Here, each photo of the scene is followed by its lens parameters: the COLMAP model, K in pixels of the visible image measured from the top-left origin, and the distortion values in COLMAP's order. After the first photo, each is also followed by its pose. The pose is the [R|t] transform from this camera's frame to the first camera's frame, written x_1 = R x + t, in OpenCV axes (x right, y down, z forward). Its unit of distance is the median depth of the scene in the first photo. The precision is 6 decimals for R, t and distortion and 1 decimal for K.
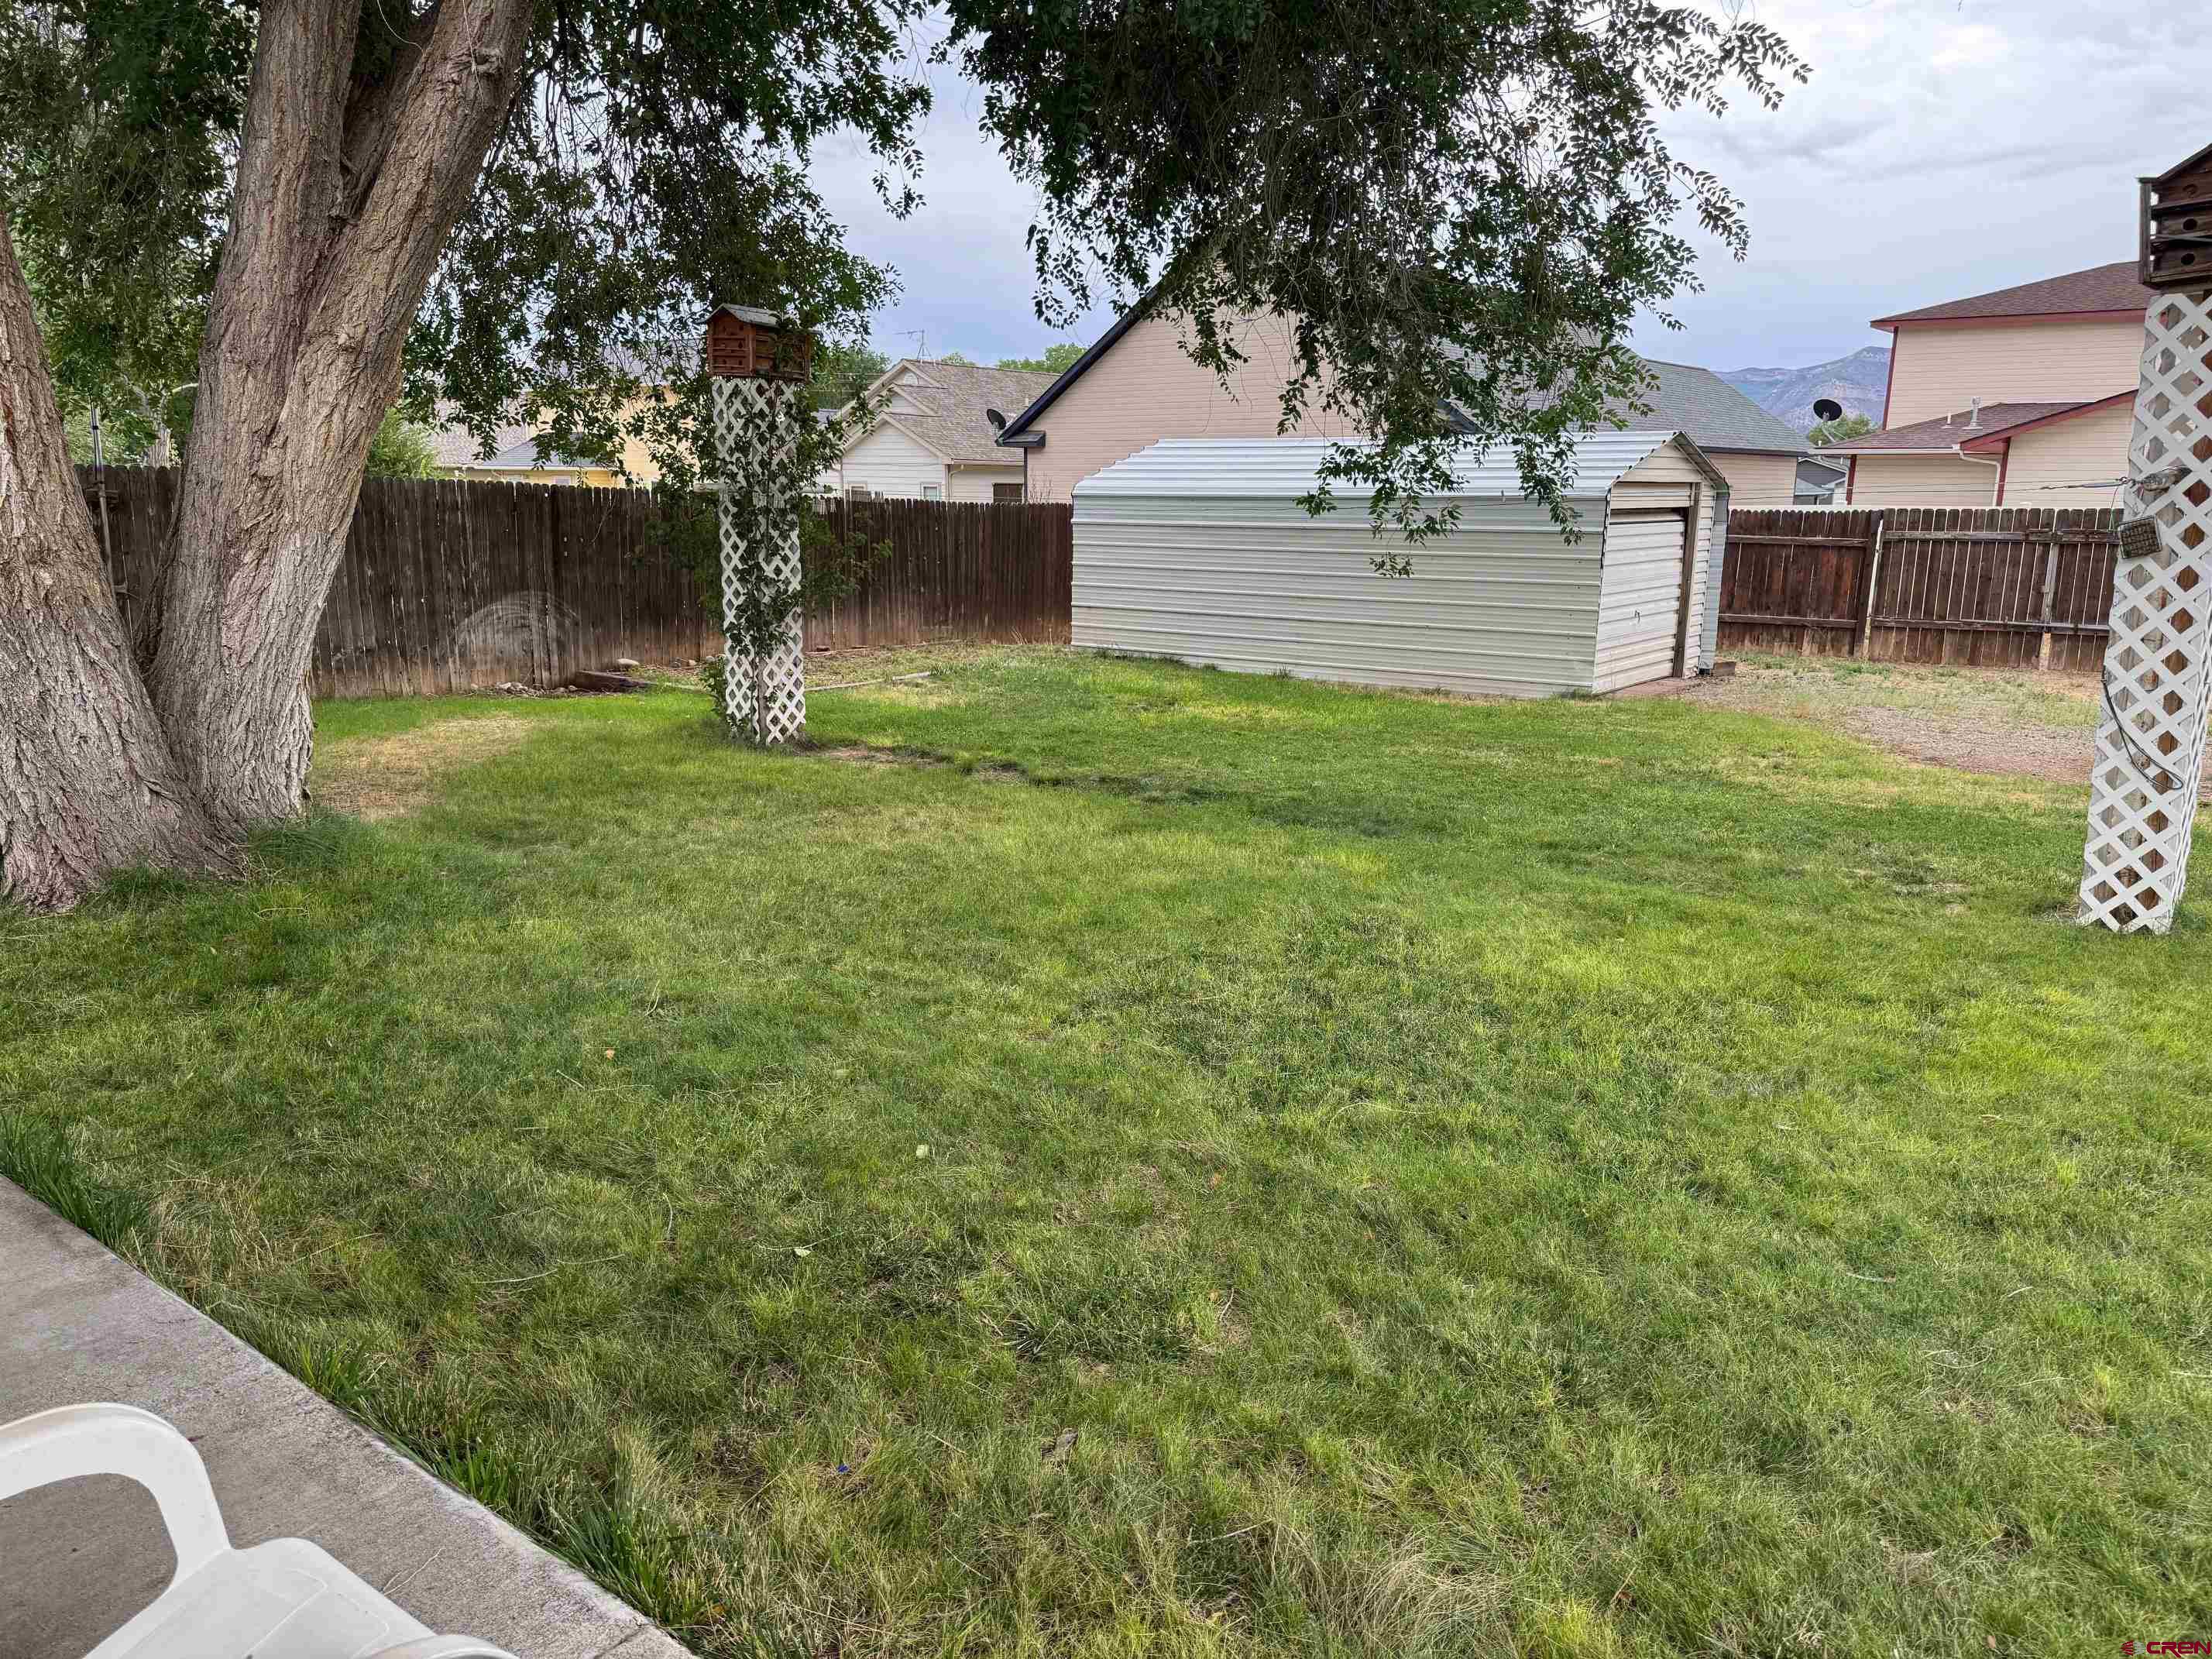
lens RADIAL K [[1534.1, 0, 1081.7], [0, 1534.1, 836.8], [0, 0, 1]] dist [0.071961, -0.105994]
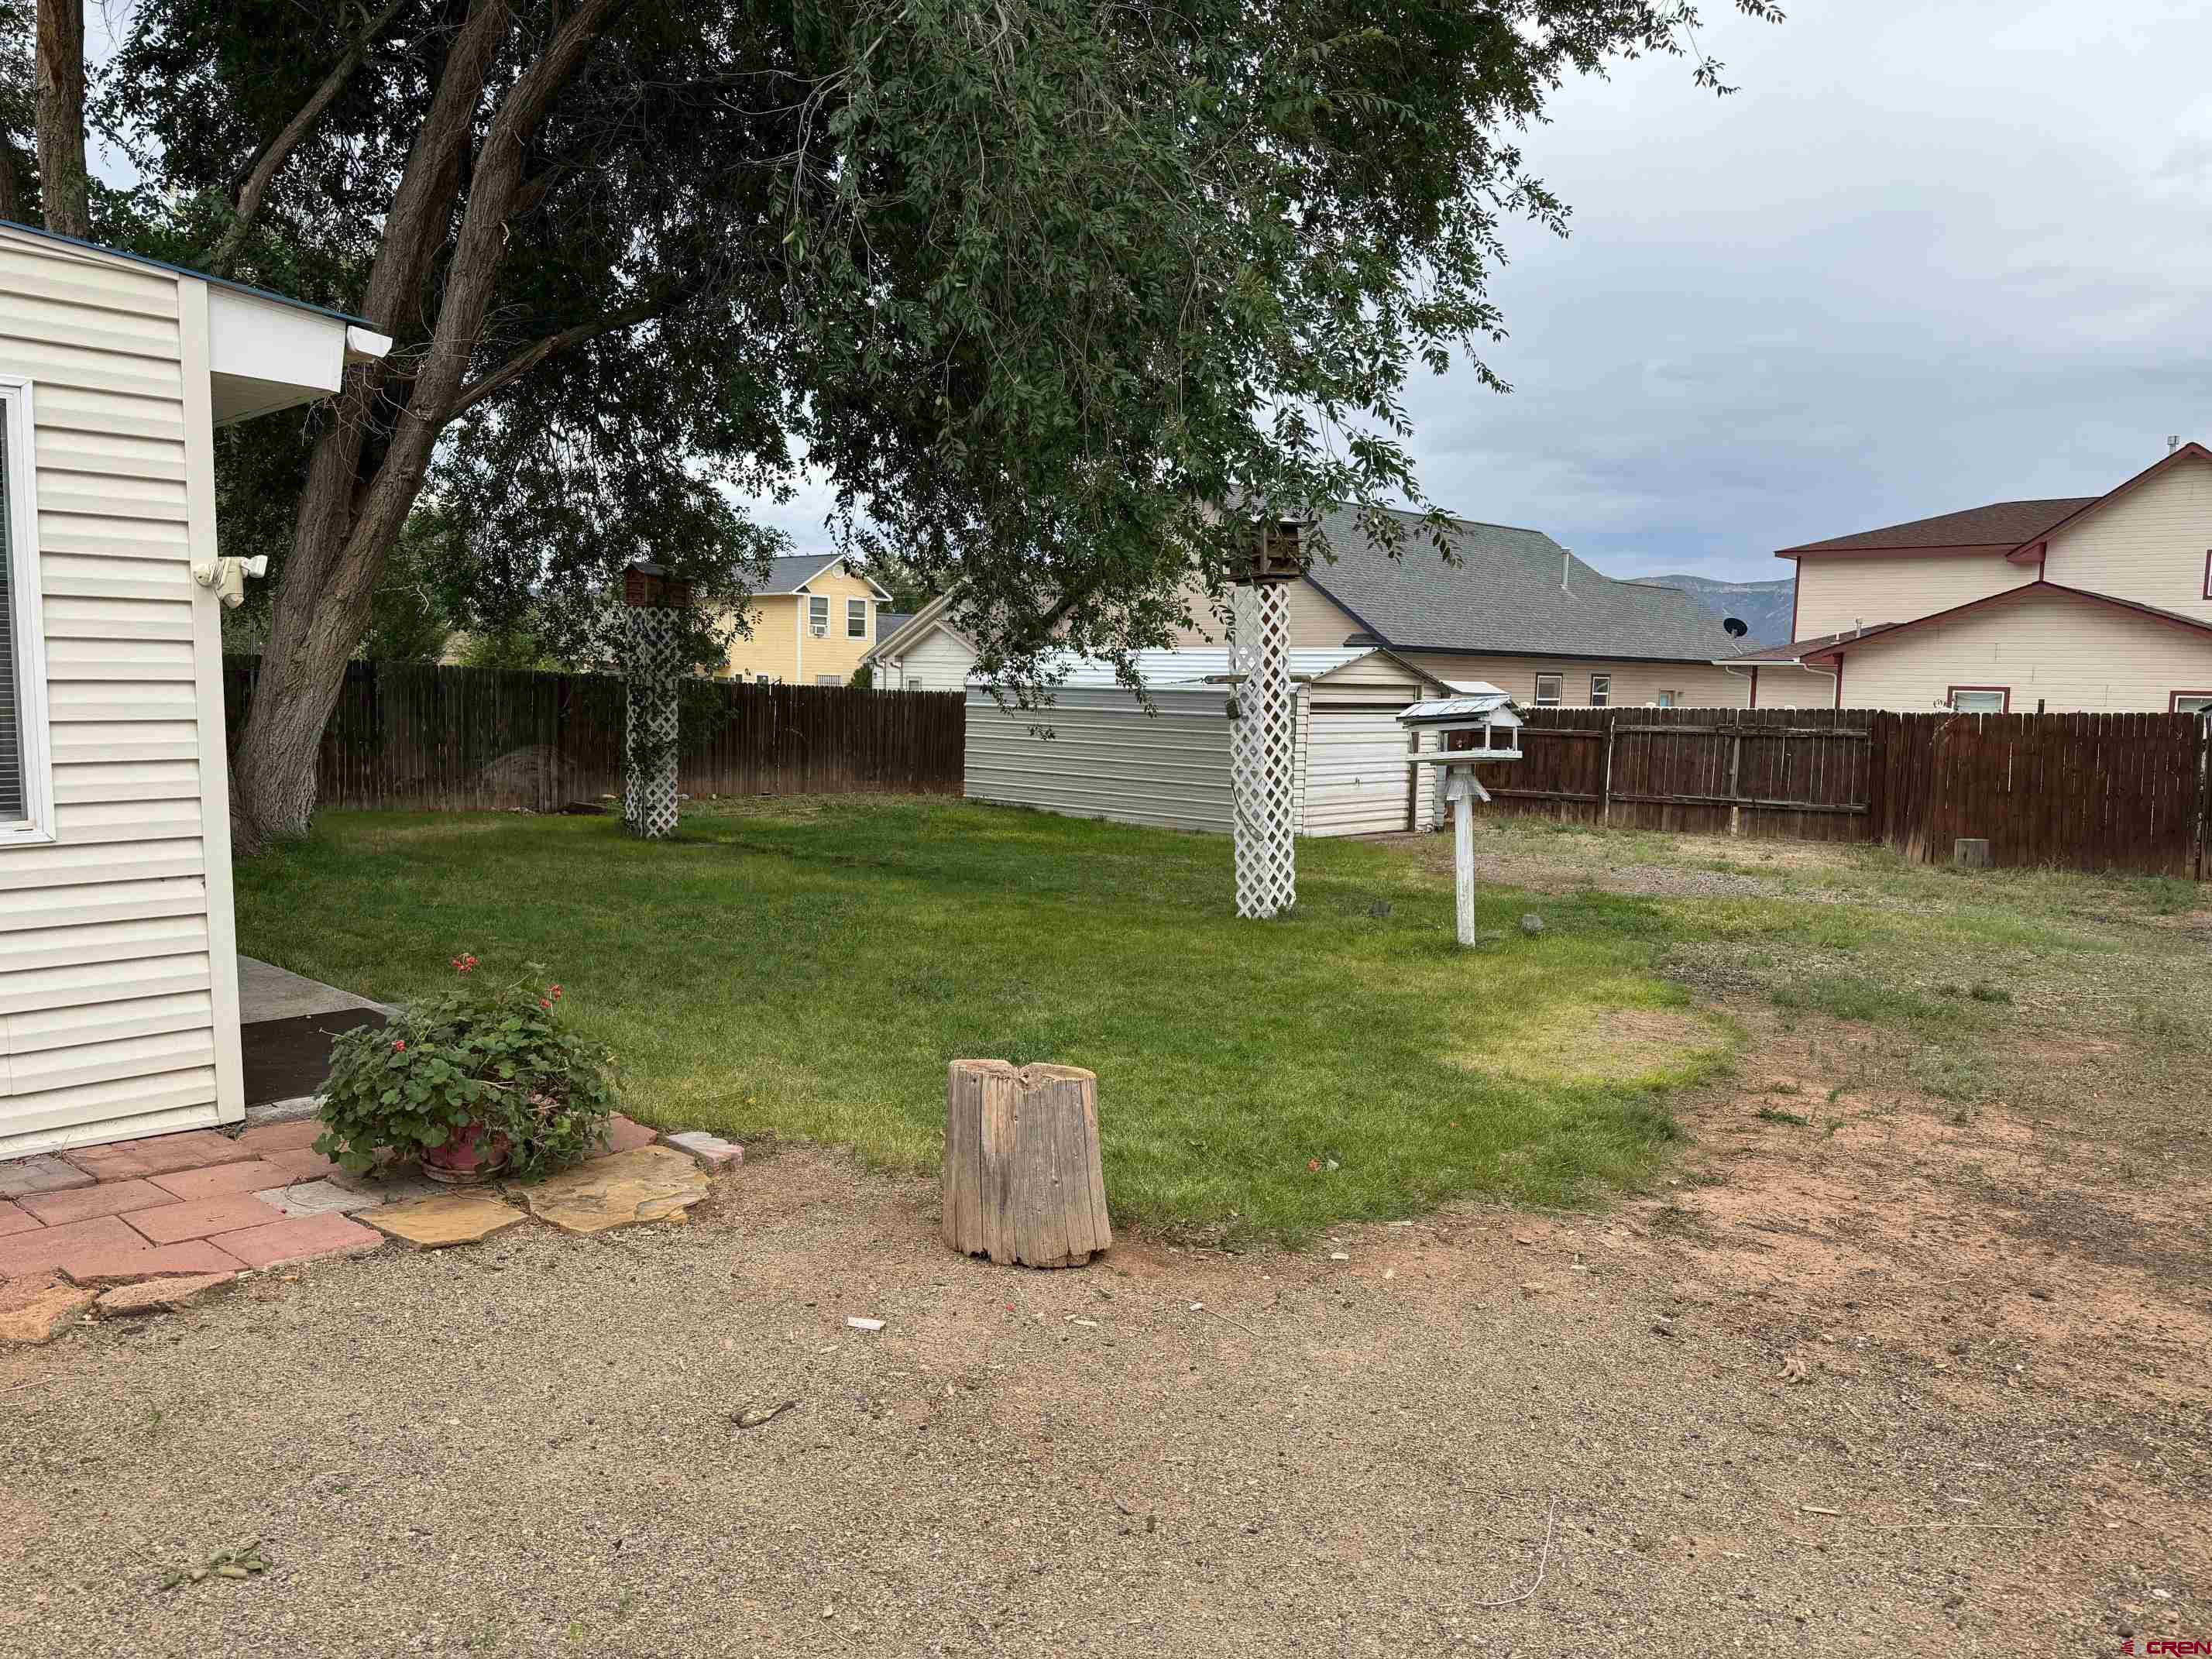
lens RADIAL K [[1552.0, 0, 1097.9], [0, 1552.0, 827.1], [0, 0, 1]] dist [0.087253, -0.106388]
pose [[0.995588, 0.022850, -0.091002, 0.341735], [-0.034744, 0.990728, -0.131343, 0.104862], [0.087157, 0.133926, 0.987151, -0.441127]]
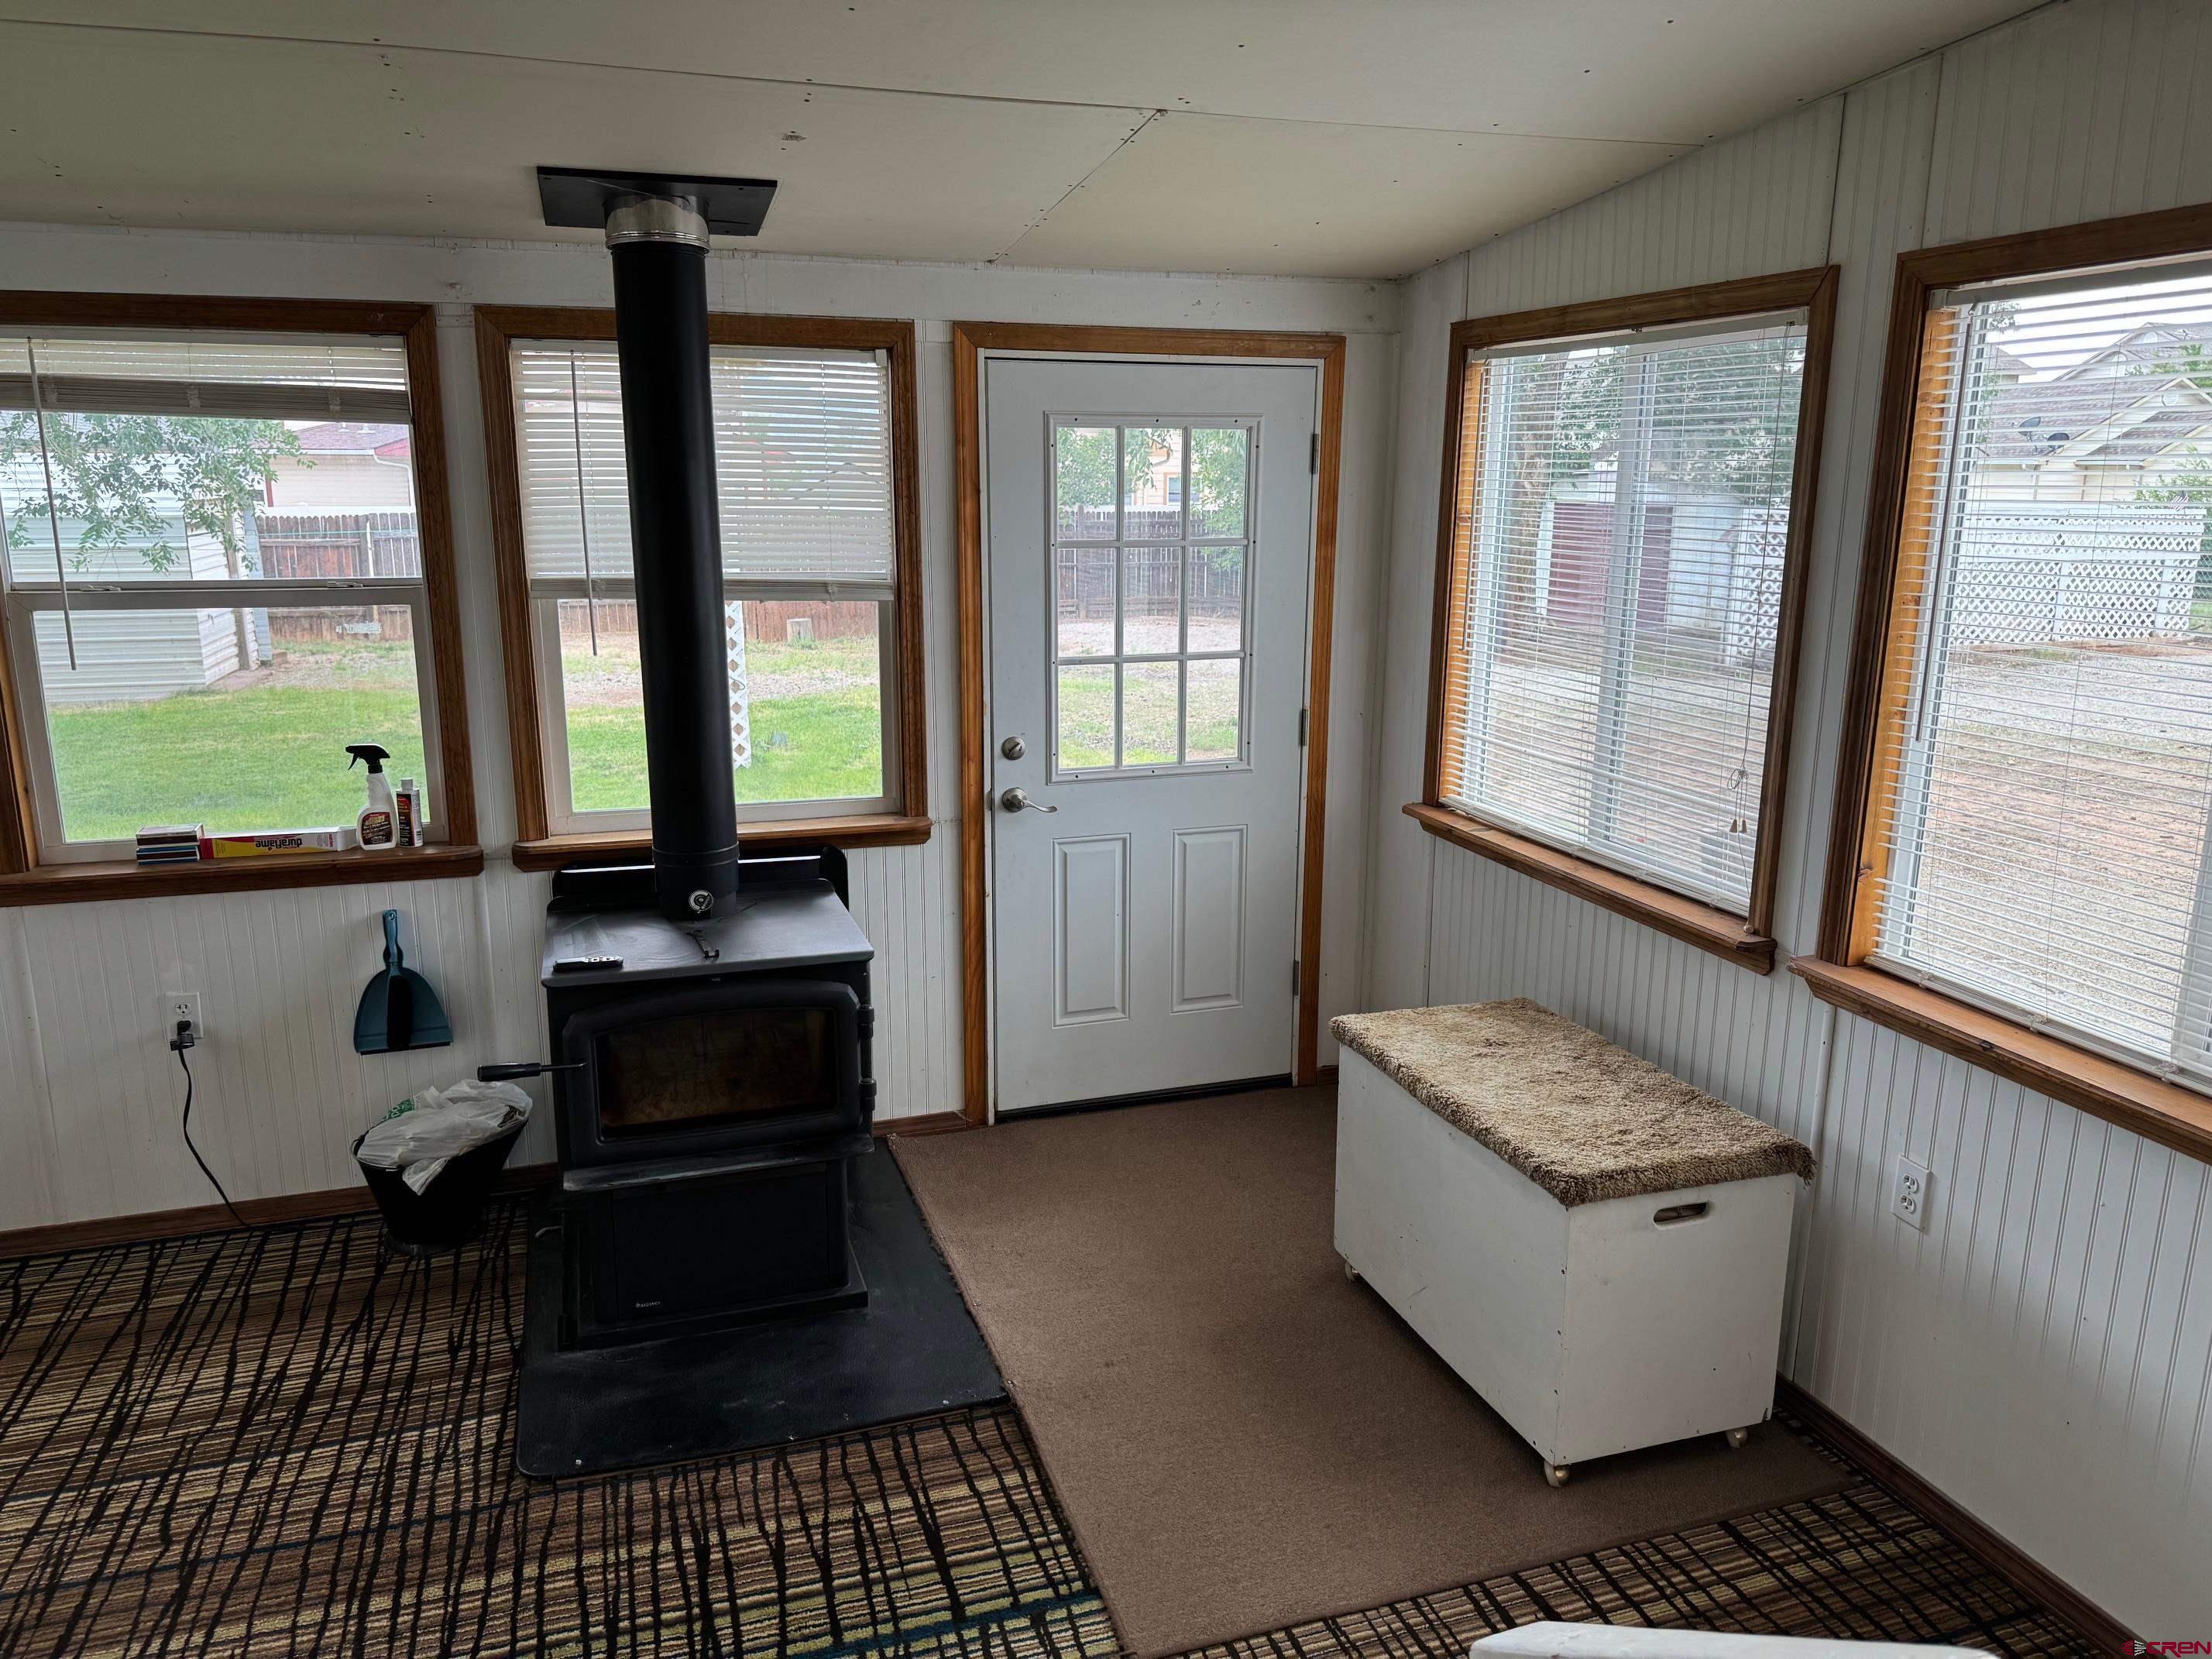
lens RADIAL K [[1552.0, 0, 1097.9], [0, 1552.0, 827.1], [0, 0, 1]] dist [0.087253, -0.106388]
pose [[0.562149, -0.184402, 0.806216, -0.287222], [0.182015, 0.978510, 0.096896, 0.011985], [-0.806758, 0.092273, 0.583633, -0.199485]]
